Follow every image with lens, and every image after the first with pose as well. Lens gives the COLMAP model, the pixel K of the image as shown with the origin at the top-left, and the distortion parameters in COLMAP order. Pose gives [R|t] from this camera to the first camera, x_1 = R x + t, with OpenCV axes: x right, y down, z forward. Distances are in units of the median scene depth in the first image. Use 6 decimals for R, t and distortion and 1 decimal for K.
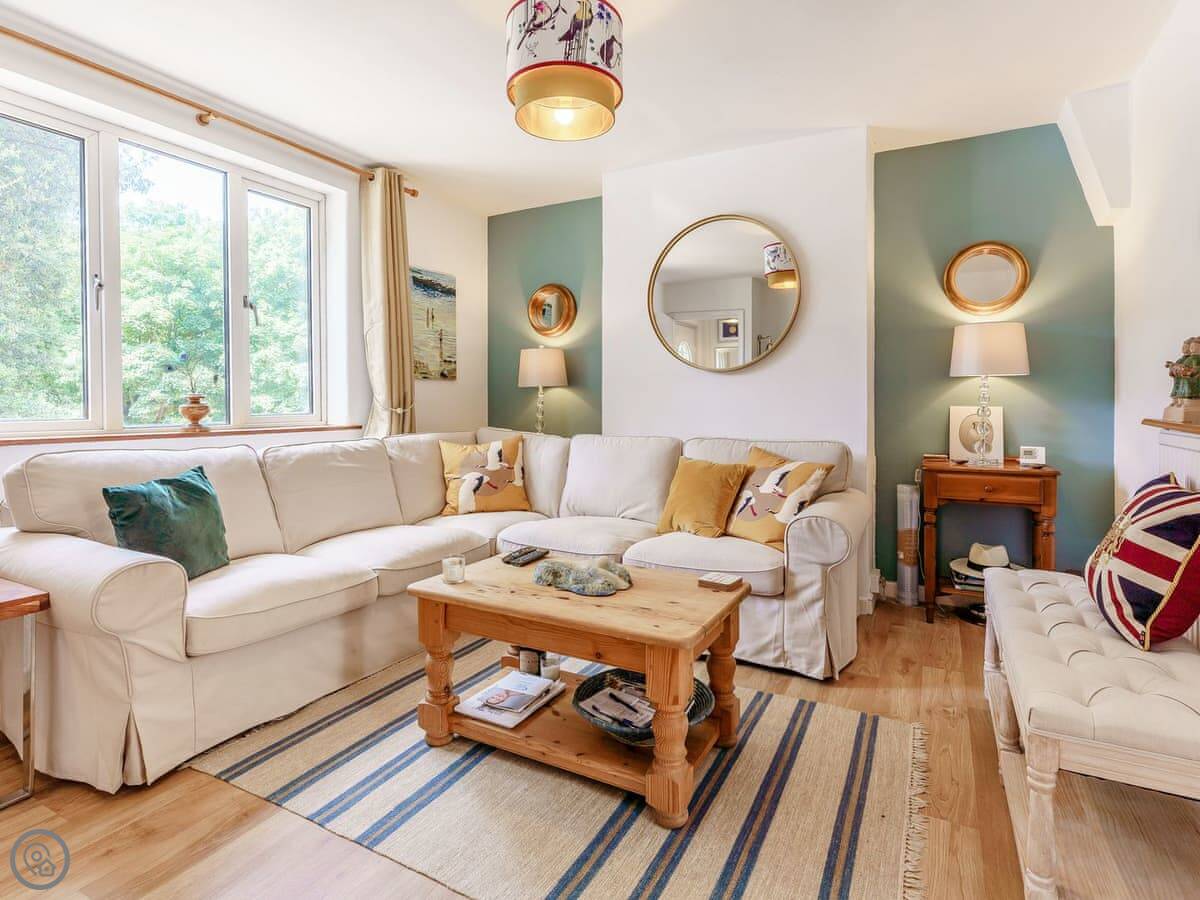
lens RADIAL K [[620.7, 0, 586.3], [0, 620.7, 402.9], [0, 0, 1]] dist [-0.001927, -0.000112]
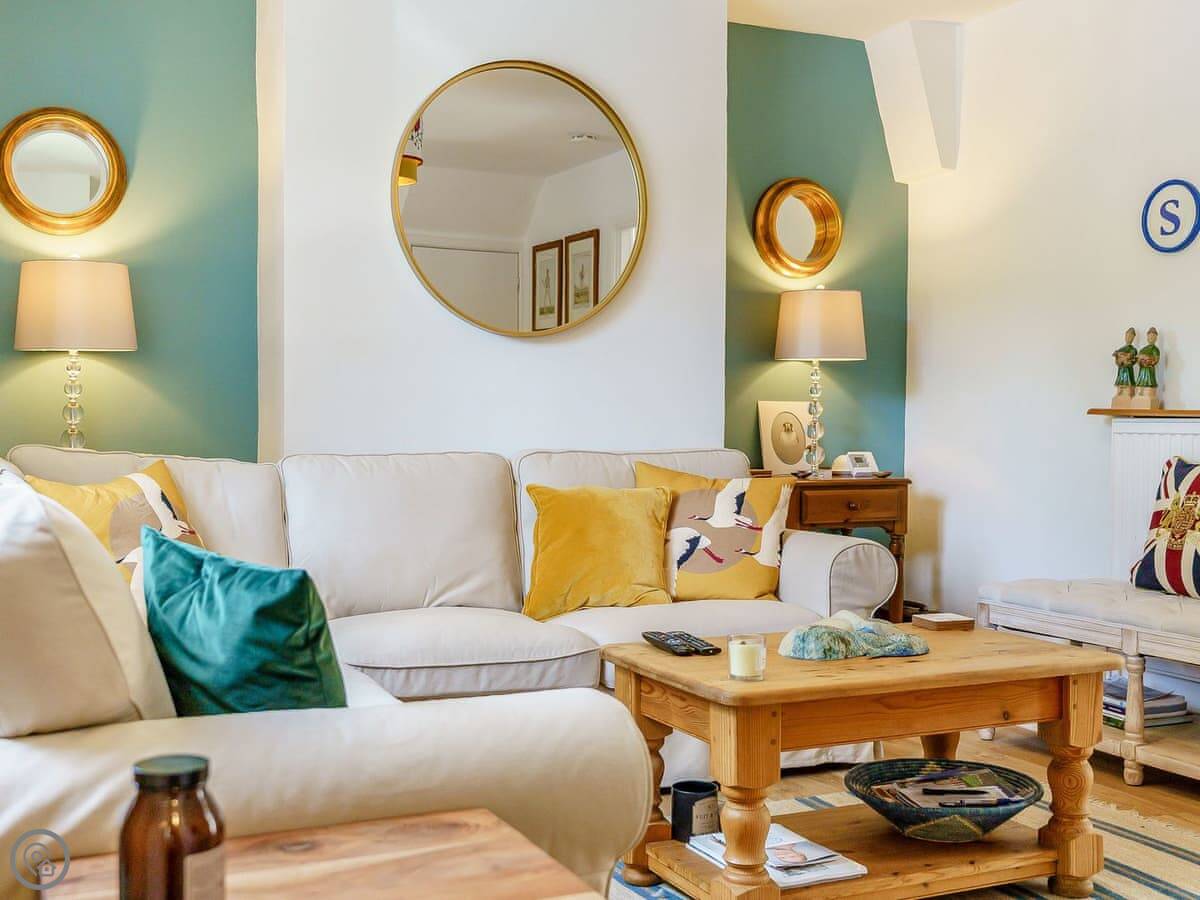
lens RADIAL K [[1392.1, 0, 539.0], [0, 1392.1, 453.4], [0, 0, 1]] dist [0.002707, -0.008659]
pose [[0.611775, -0.018212, 0.790822, -1.131774], [-0.001801, 0.999700, 0.024415, 0.036733], [-0.791030, -0.016361, 0.611559, 0.295408]]
